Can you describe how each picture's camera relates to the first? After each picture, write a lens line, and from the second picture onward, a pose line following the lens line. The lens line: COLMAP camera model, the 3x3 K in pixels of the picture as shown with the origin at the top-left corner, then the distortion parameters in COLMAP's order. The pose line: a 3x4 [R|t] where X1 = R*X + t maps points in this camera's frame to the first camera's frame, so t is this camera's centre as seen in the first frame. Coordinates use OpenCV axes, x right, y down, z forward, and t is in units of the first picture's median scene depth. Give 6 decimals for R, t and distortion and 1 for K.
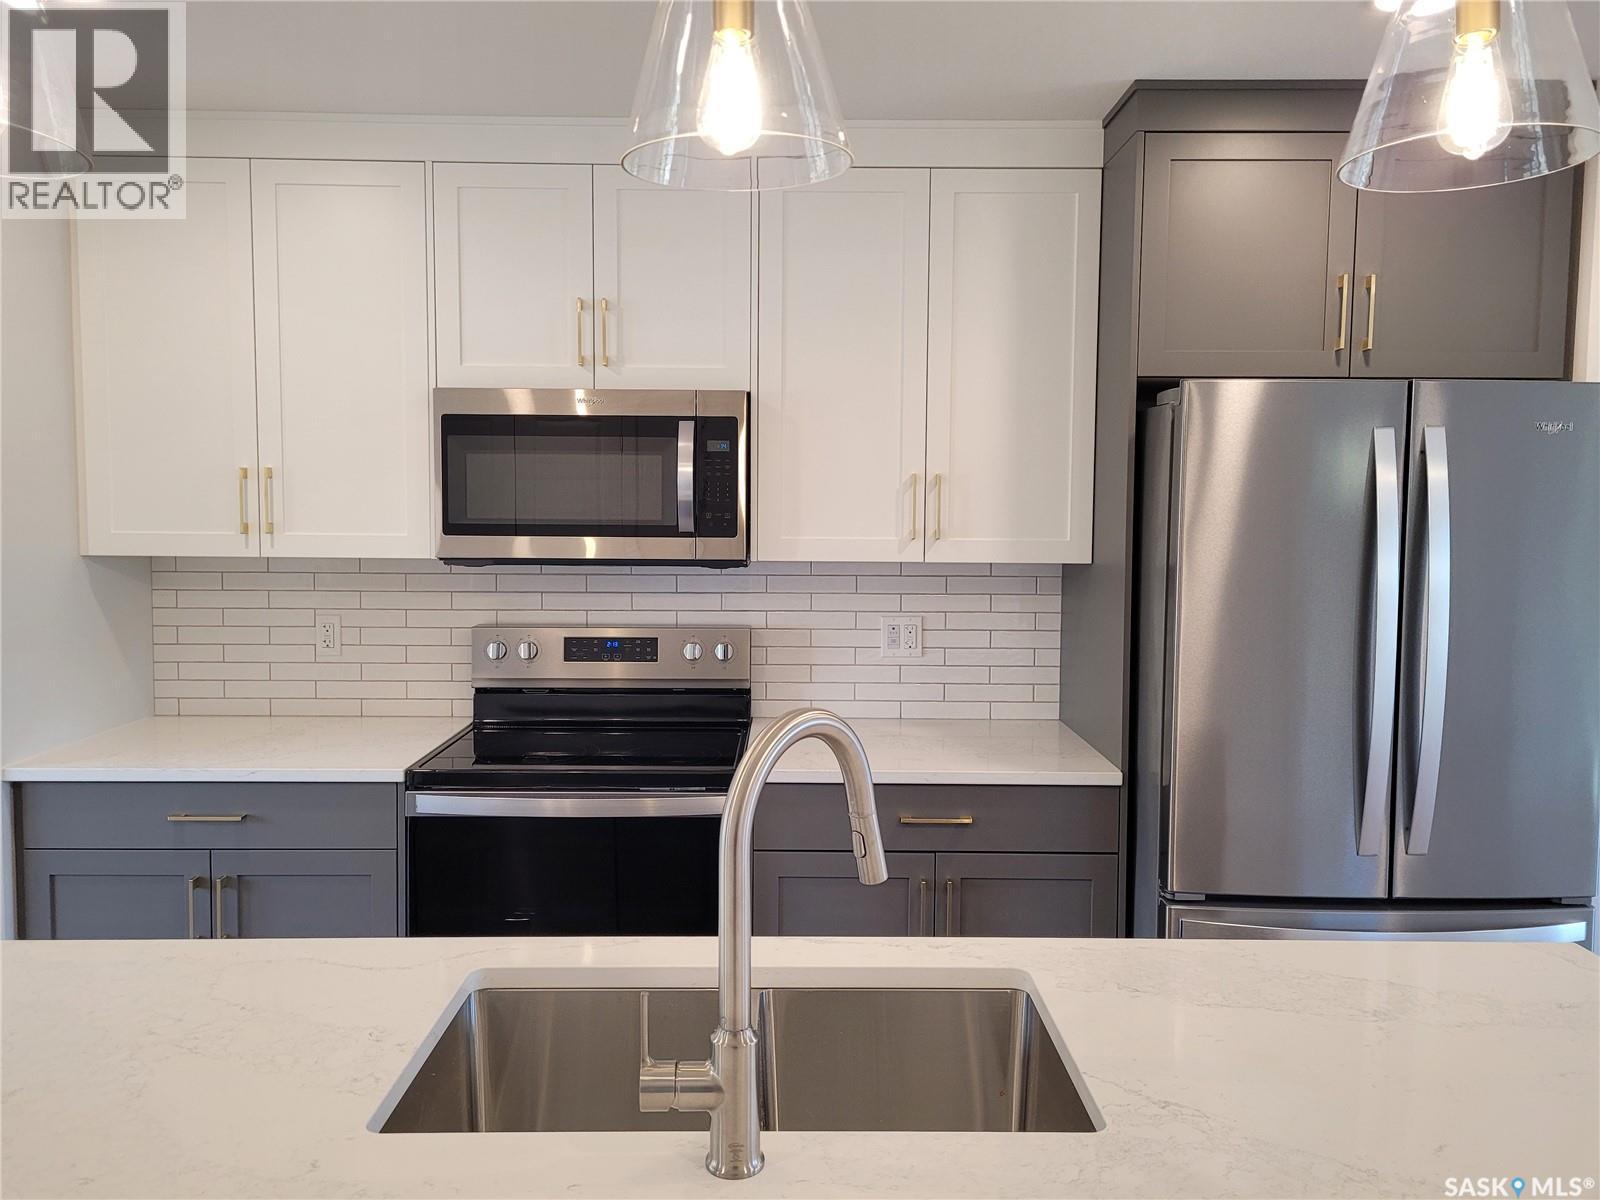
lens RADIAL K [[1189.3, 0, 791.7], [0, 1189.3, 582.3], [0, 0, 1]] dist [0.065308, -0.060569]
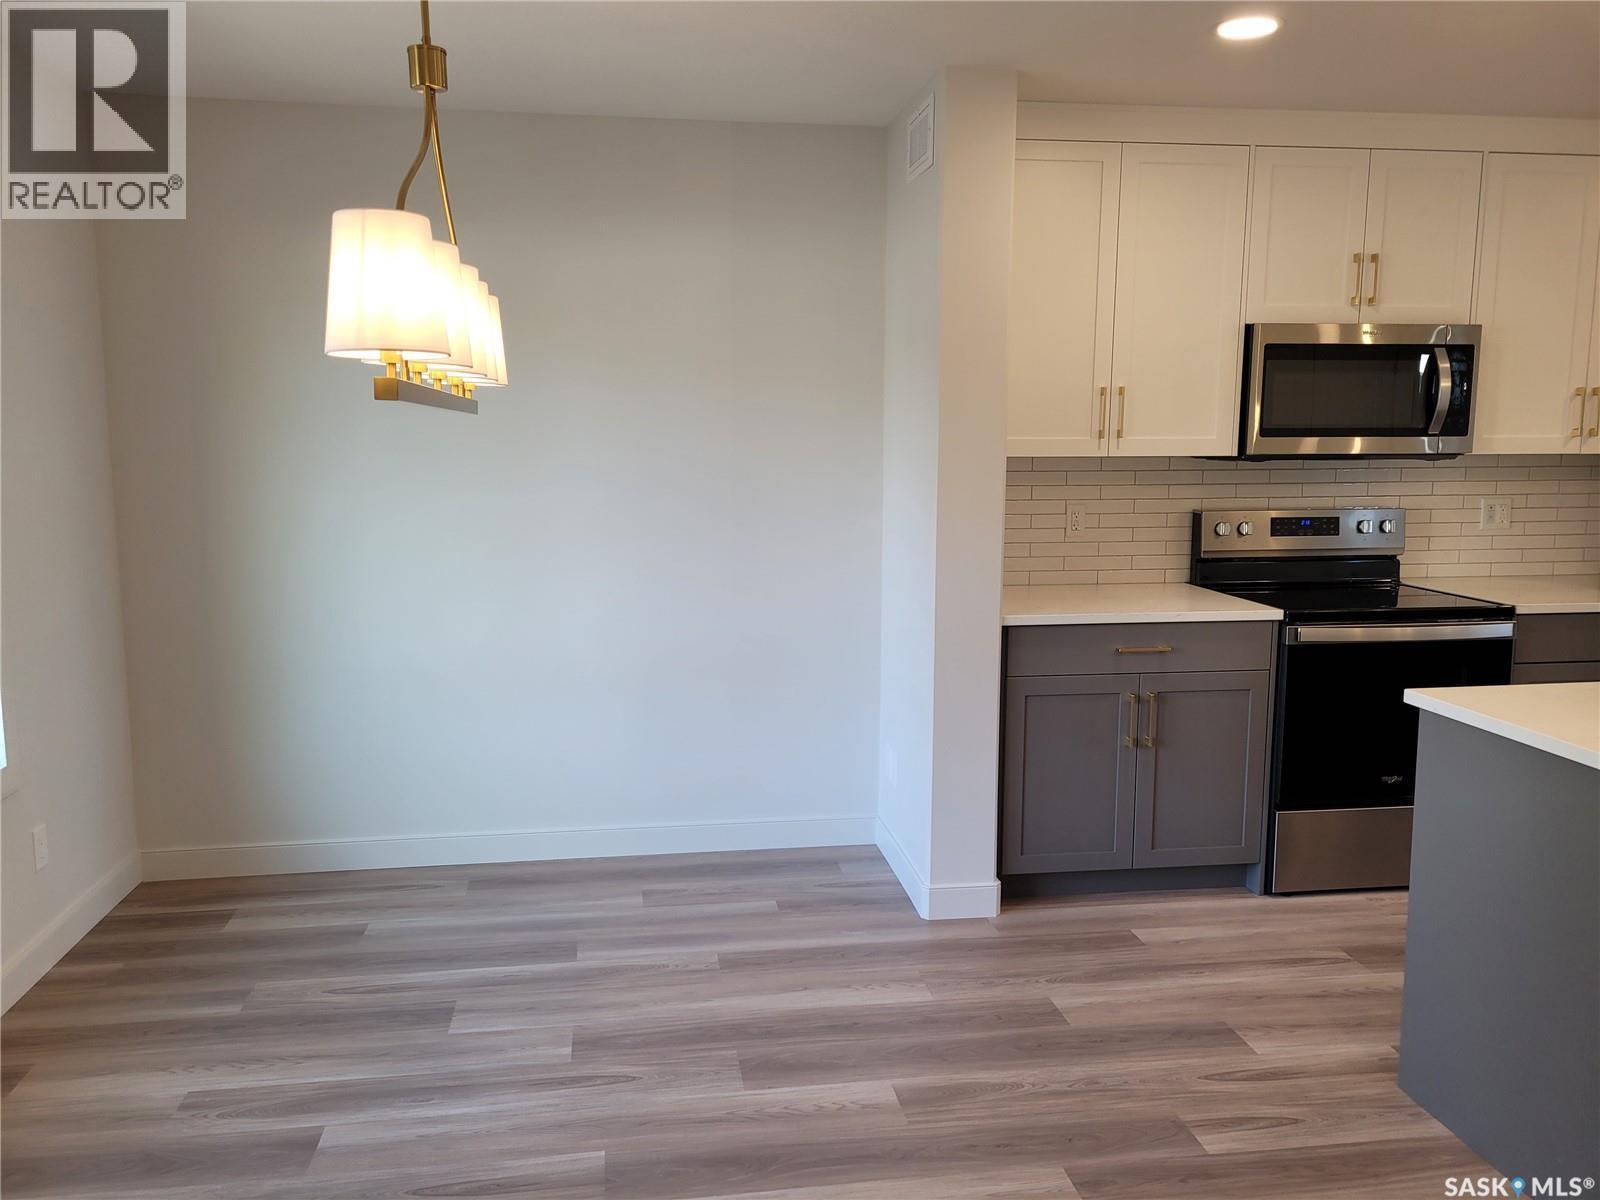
lens RADIAL K [[1189.3, 0, 791.7], [0, 1189.3, 582.3], [0, 0, 1]] dist [0.065308, -0.060569]
pose [[0.989566, -0.024555, 0.141969, -0.952846], [0.015544, 0.997814, 0.064234, 0.026010], [-0.143236, -0.061357, 0.987785, -0.228283]]
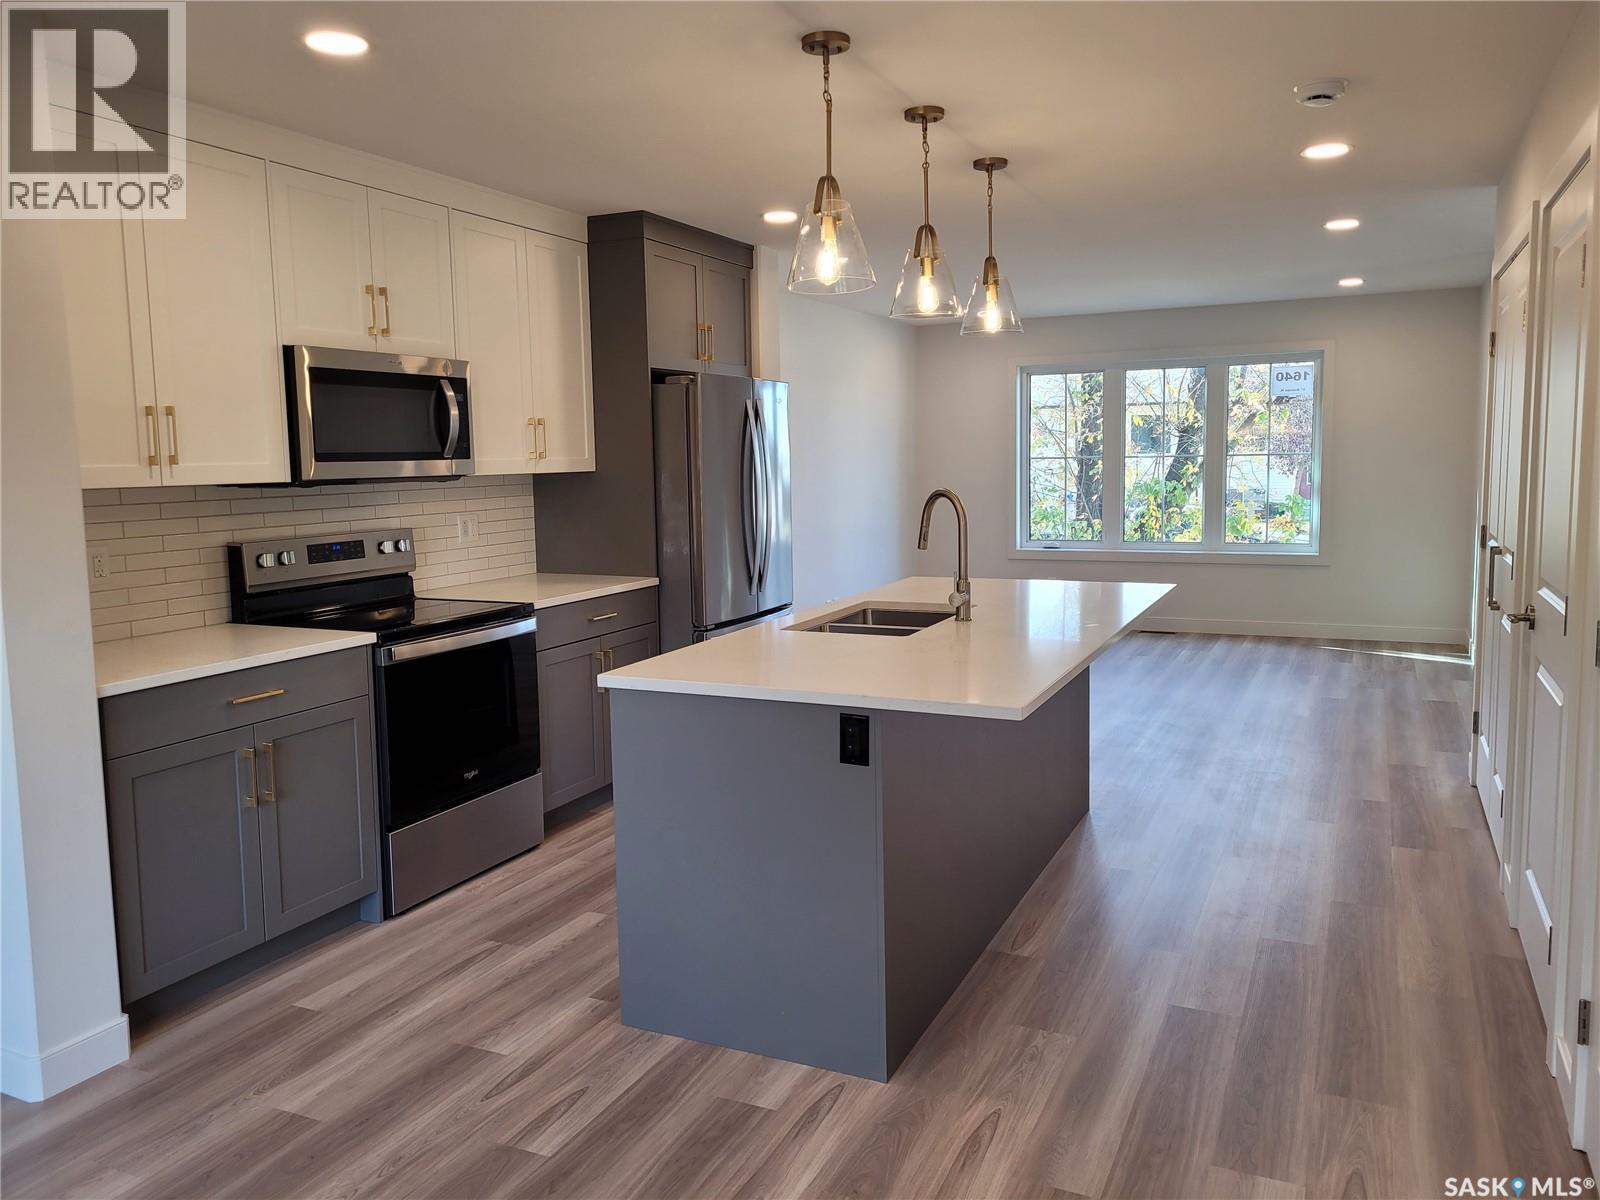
lens RADIAL K [[1189.3, 0, 791.7], [0, 1189.3, 582.3], [0, 0, 1]] dist [0.065308, -0.060569]
pose [[0.425892, -0.112256, 0.897783, -1.194090], [0.080311, 0.993047, 0.086069, 0.018312], [-0.901203, 0.035445, 0.431946, -0.008829]]
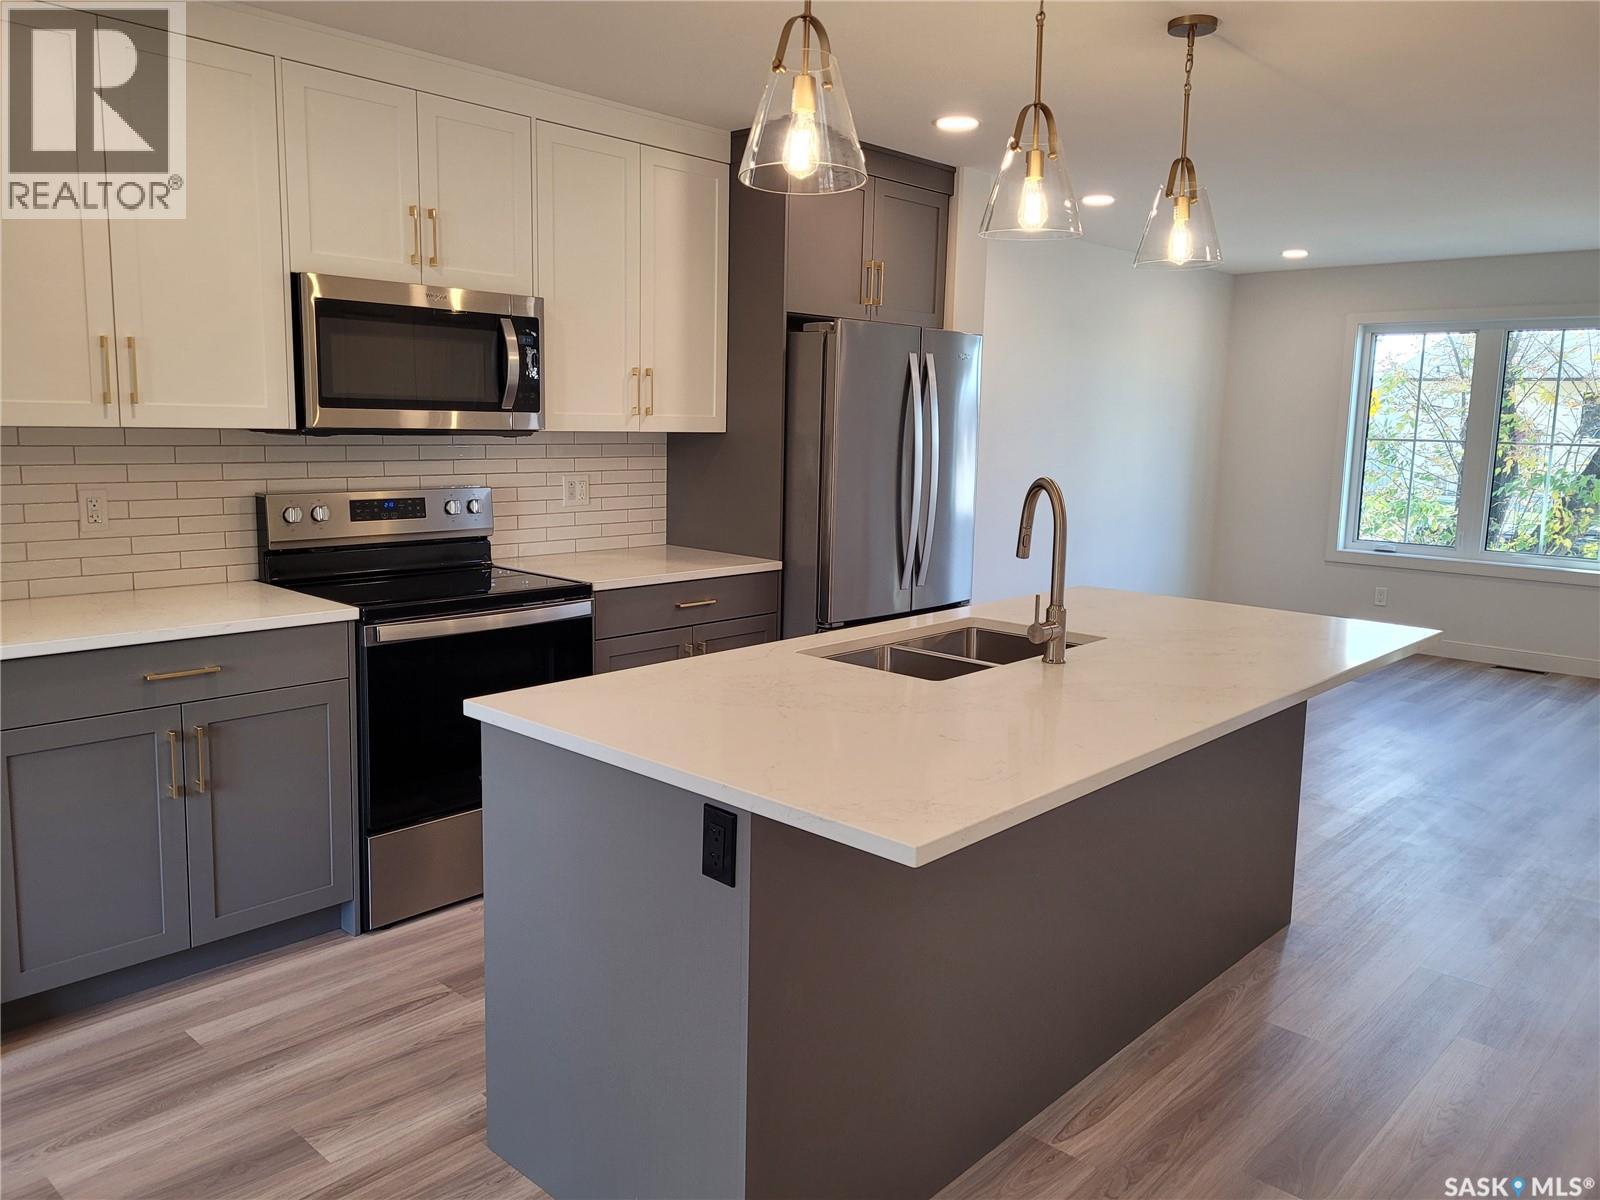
lens RADIAL K [[1189.3, 0, 791.7], [0, 1189.3, 582.3], [0, 0, 1]] dist [0.065308, -0.060569]
pose [[0.681836, -0.094746, 0.725343, -0.790777], [0.031014, 0.994429, 0.100741, 0.023243], [-0.730847, -0.046193, 0.680976, -0.095381]]
